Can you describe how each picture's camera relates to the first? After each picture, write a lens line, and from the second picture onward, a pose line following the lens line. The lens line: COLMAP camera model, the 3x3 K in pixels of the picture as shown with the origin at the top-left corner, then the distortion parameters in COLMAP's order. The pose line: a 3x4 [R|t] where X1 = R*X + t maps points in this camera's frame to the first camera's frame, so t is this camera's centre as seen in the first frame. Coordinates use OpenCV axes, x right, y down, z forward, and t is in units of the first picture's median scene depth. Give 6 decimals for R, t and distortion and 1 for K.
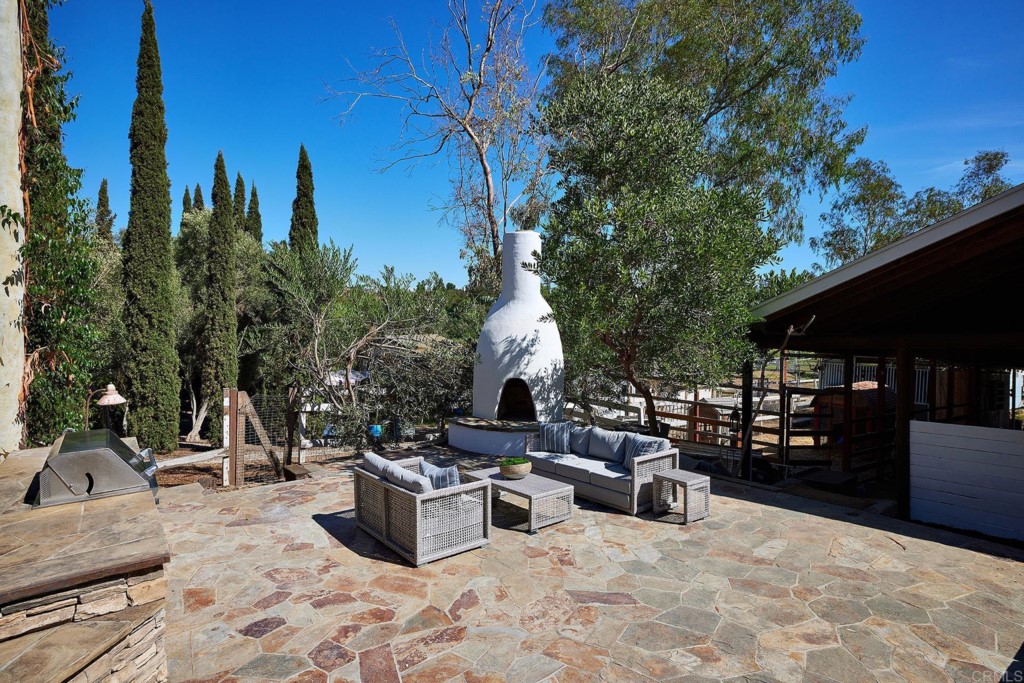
lens RADIAL K [[518.8, 0, 511.4], [0, 518.8, 336.4], [0, 0, 1]] dist [-0.021677, 0.019989]
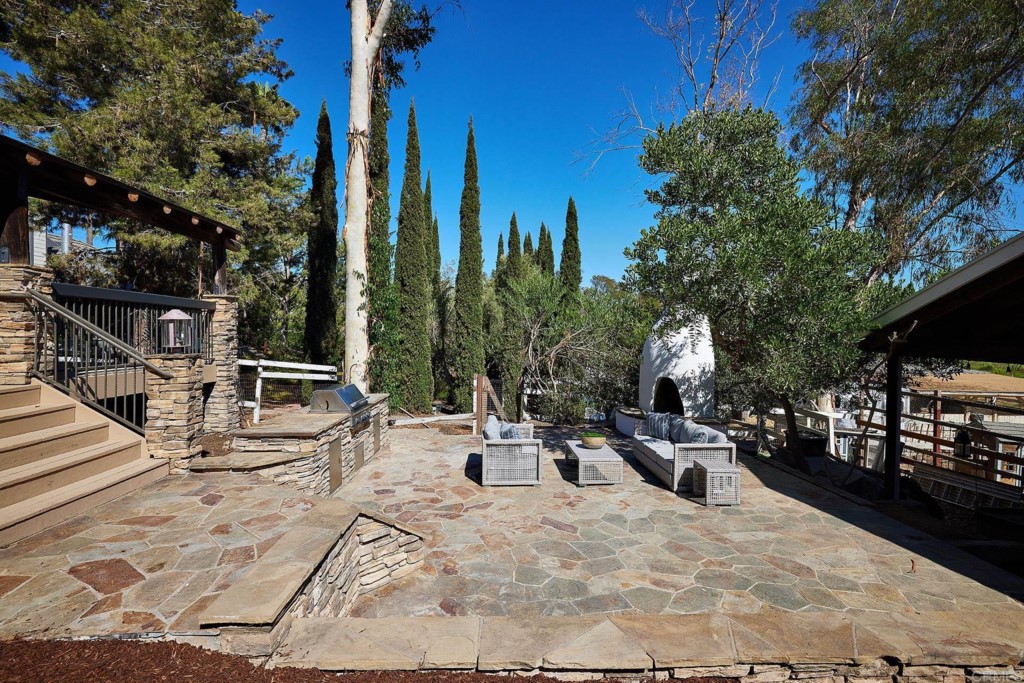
lens RADIAL K [[443.5, 0, 514.1], [0, 443.5, 335.4], [0, 0, 1]] dist [-0.012049, 0.000875]
pose [[0.826084, 0.002834, -0.563540, 0.364255], [-0.013418, 0.999803, -0.014642, 0.005559], [0.563388, 0.019658, 0.825959, -0.033244]]
